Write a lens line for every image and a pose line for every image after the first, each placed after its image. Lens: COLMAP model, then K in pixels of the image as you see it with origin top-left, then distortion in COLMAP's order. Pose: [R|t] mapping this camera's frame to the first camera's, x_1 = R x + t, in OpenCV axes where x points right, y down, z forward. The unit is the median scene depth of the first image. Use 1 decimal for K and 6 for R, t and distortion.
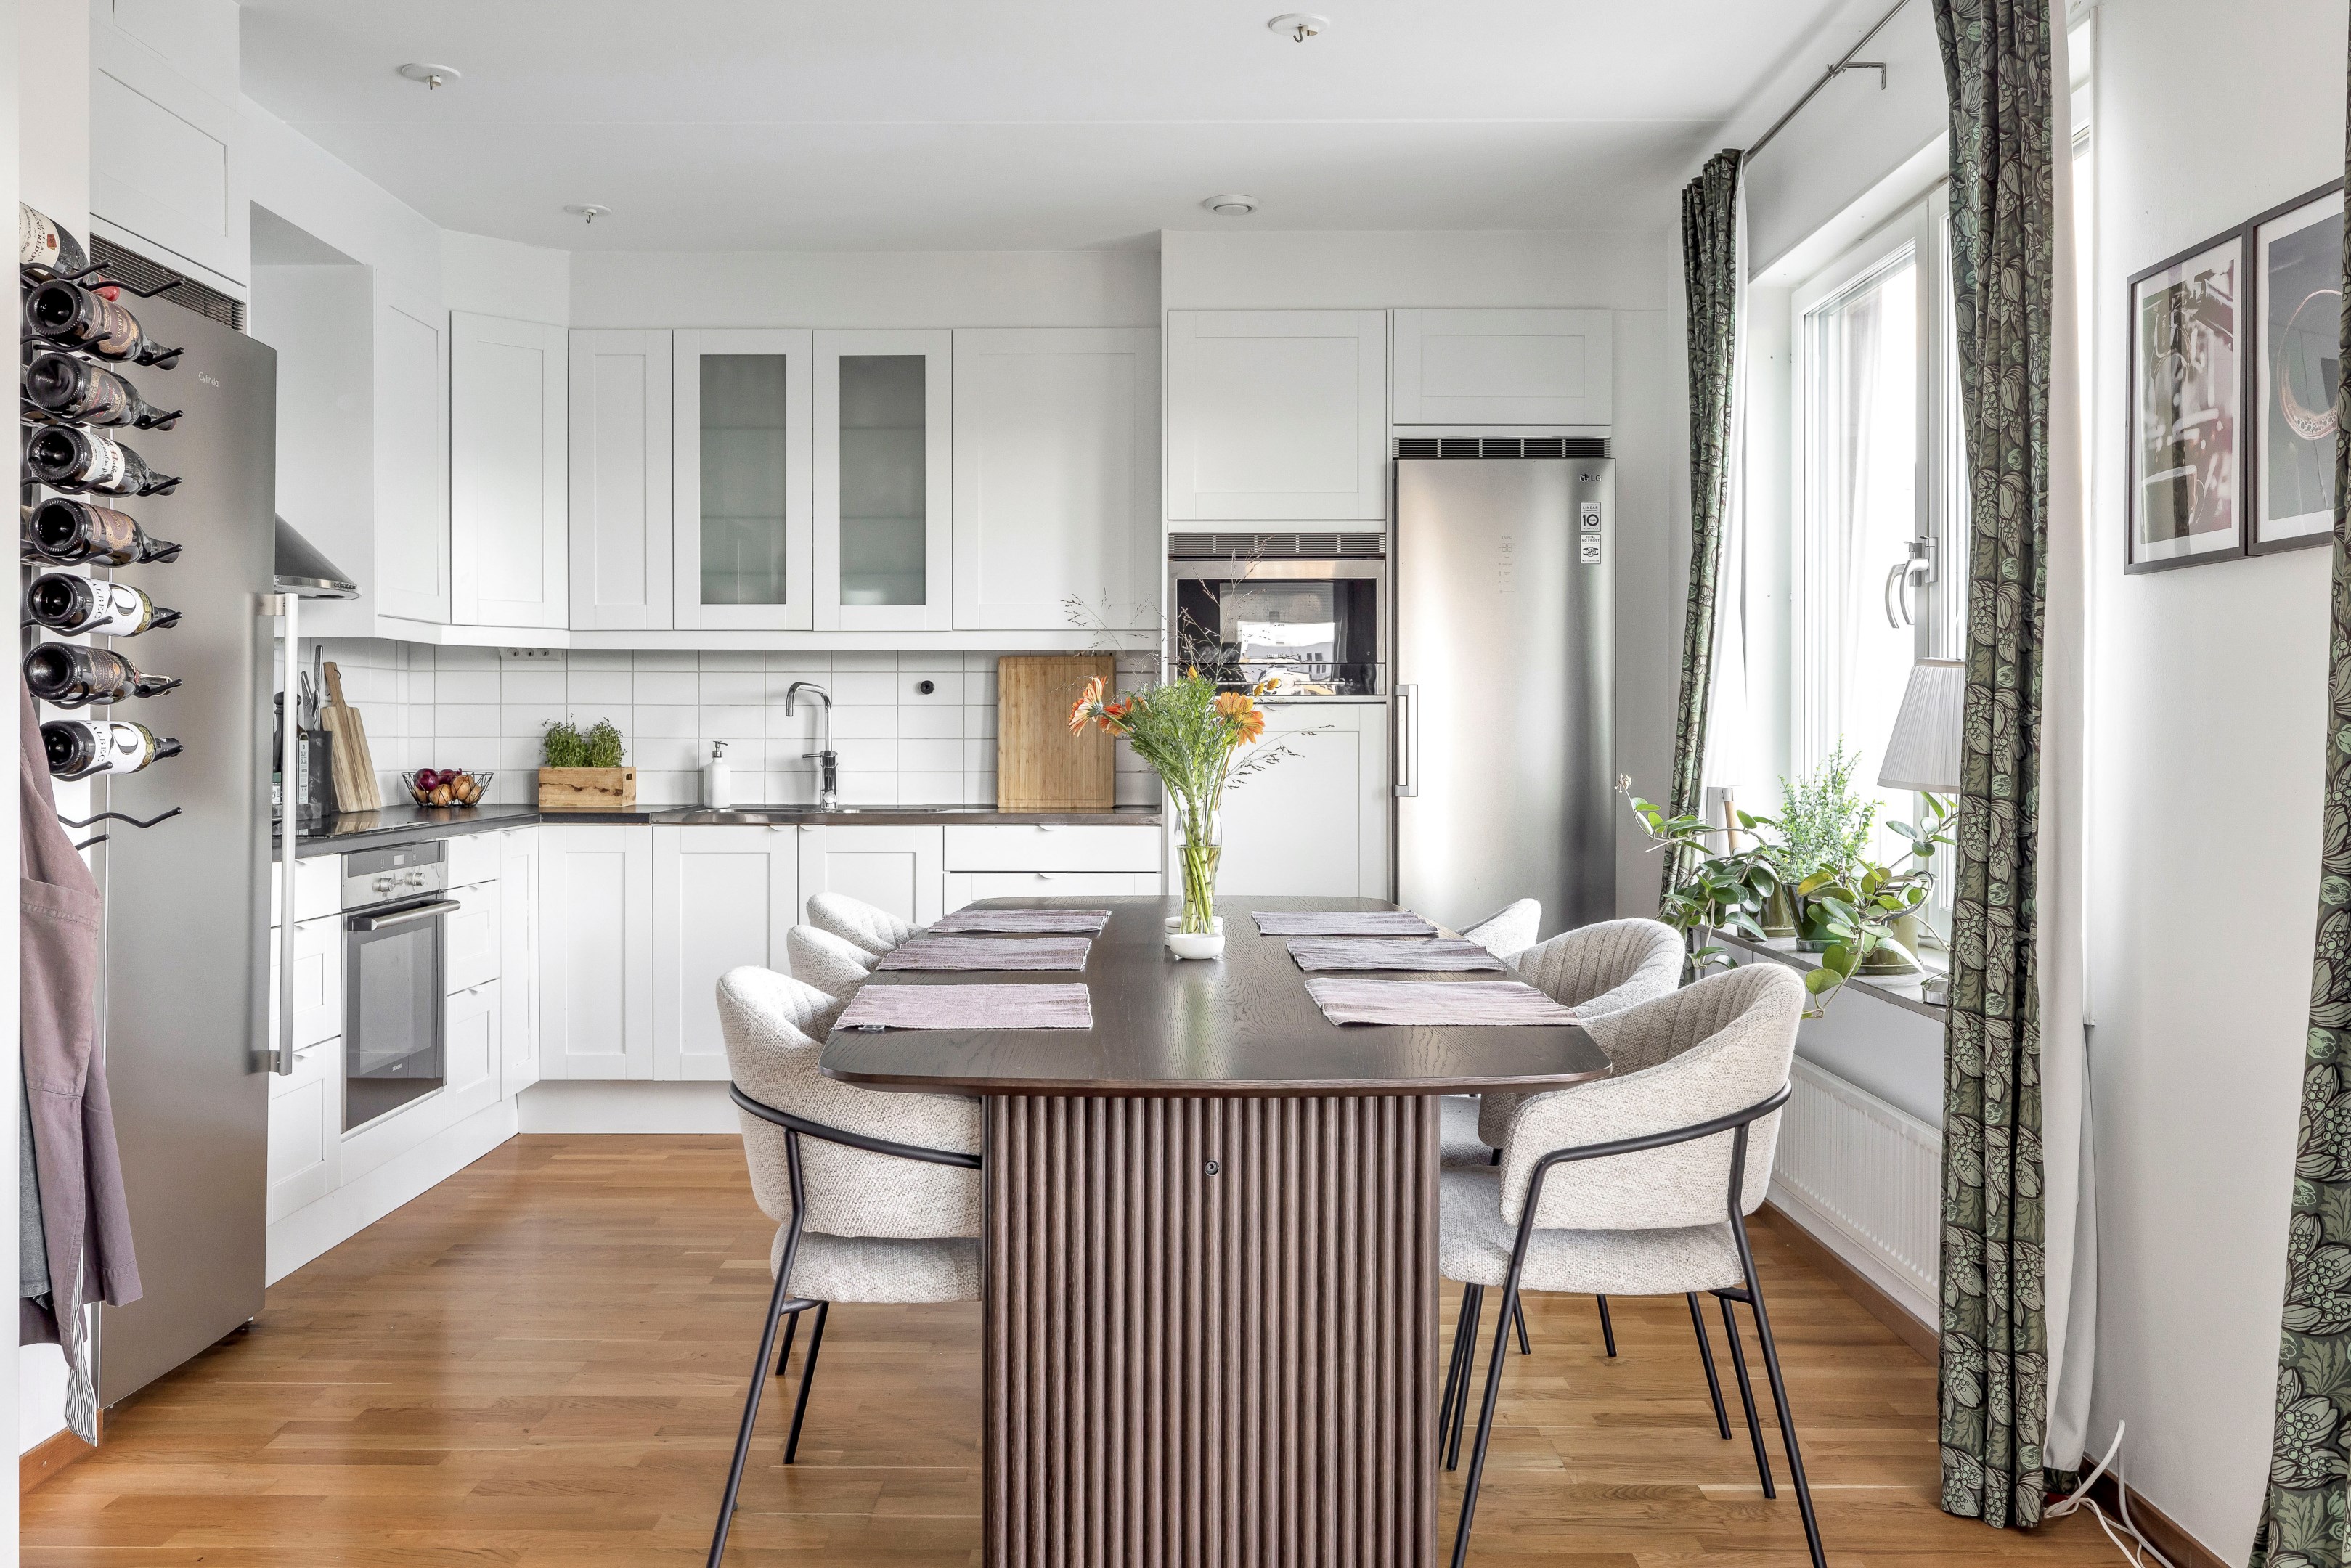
lens RADIAL K [[2000.9, 0, 1175.5], [0, 2000.9, 784.0], [0, 0, 1]] dist [-0.004662, 0.000024]
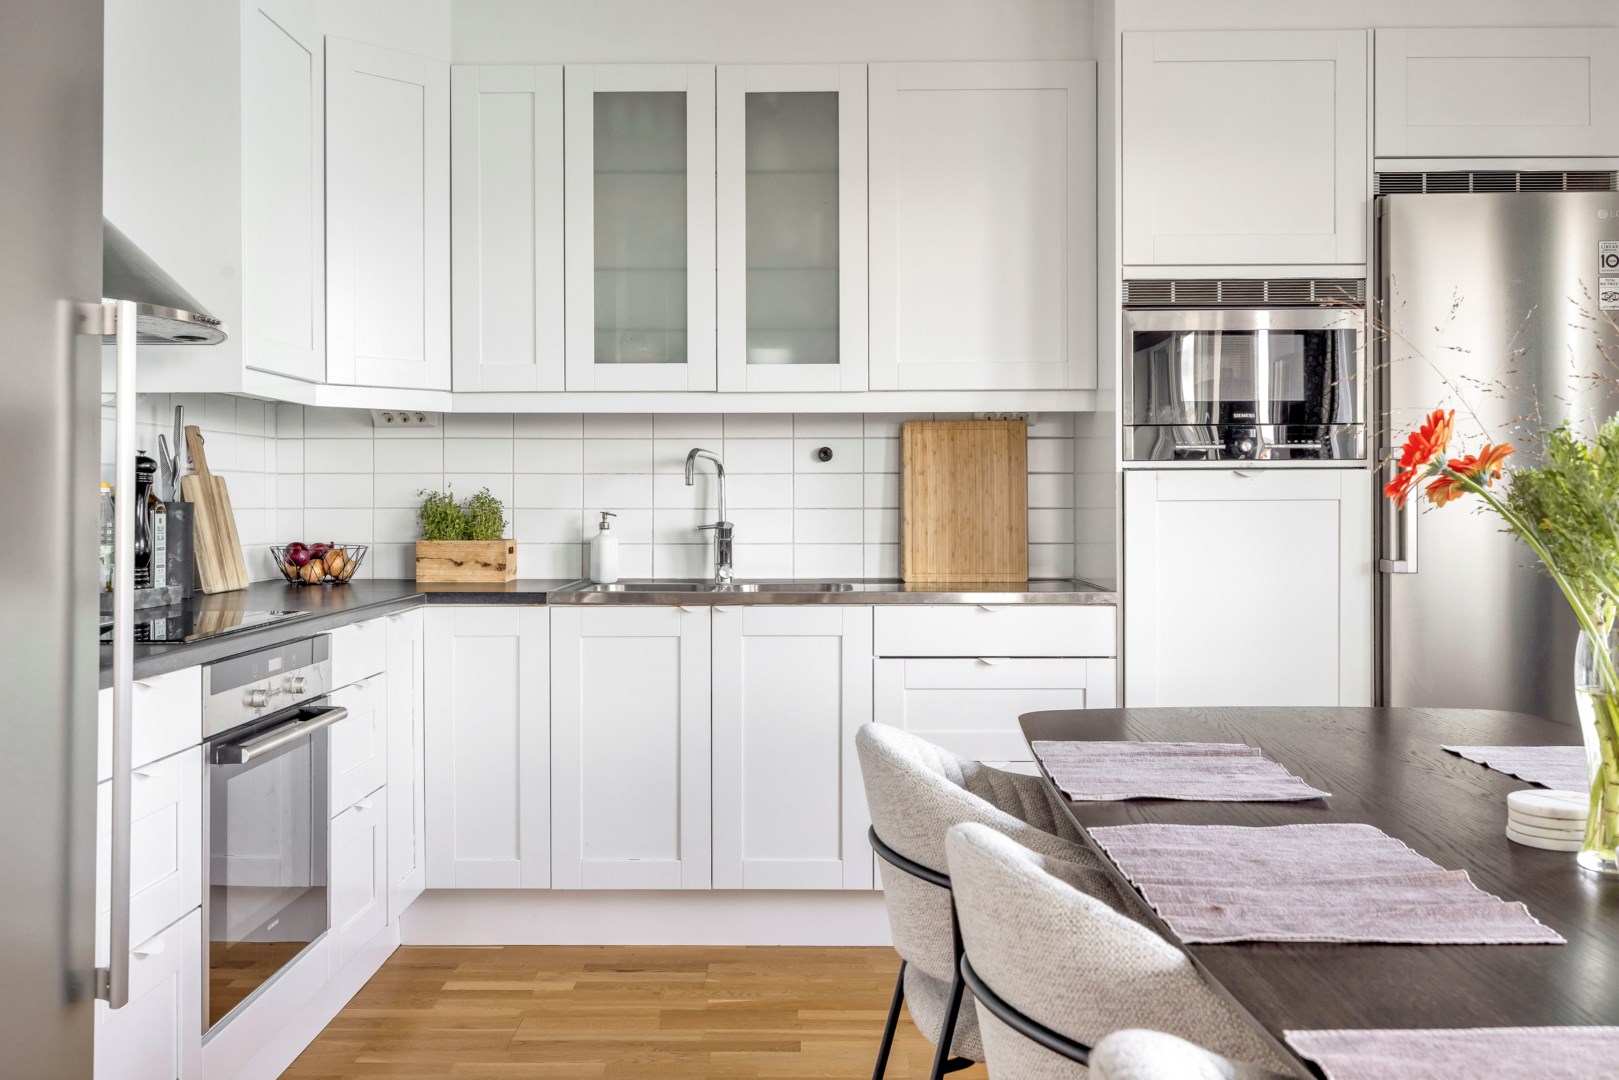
lens RADIAL K [[1457.2, 0, 803.2], [0, 1457.2, 535.4], [0, 0, 1]] dist [-0.000881, 0.011560]
pose [[0.999957, -0.002352, -0.008978, -0.134850], [0.002334, 0.999995, -0.002014, -0.009118], [0.008983, 0.001992, 0.999958, 0.328971]]
